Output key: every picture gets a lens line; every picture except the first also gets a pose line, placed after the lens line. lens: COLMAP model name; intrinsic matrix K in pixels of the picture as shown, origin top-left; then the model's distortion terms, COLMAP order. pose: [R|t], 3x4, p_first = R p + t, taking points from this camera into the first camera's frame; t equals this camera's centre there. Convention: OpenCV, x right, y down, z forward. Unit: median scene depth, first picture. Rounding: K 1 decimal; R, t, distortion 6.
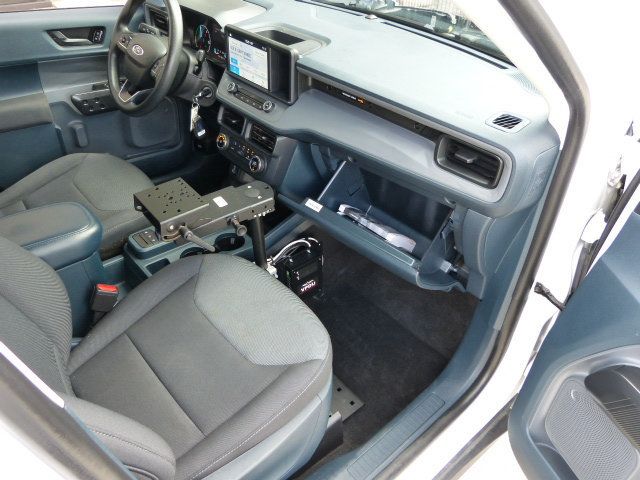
lens RADIAL K [[481.4, 0, 316.7], [0, 481.4, 243.8], [0, 0, 1]] dist [-0.033557, 0.026722]
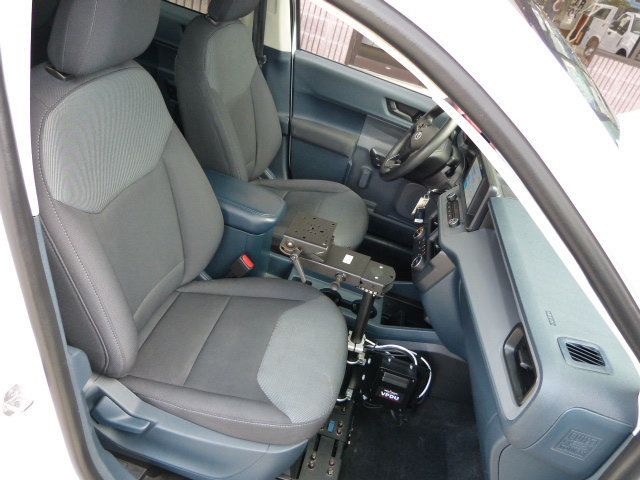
lens RADIAL K [[481.4, 0, 316.7], [0, 481.4, 243.8], [0, 0, 1]] dist [-0.033557, 0.026722]
pose [[0.590780, 0.532881, -0.605819, 0.353648], [-0.650339, 0.758912, 0.033347, -0.089138], [0.477533, 0.374287, 0.794903, 0.053615]]
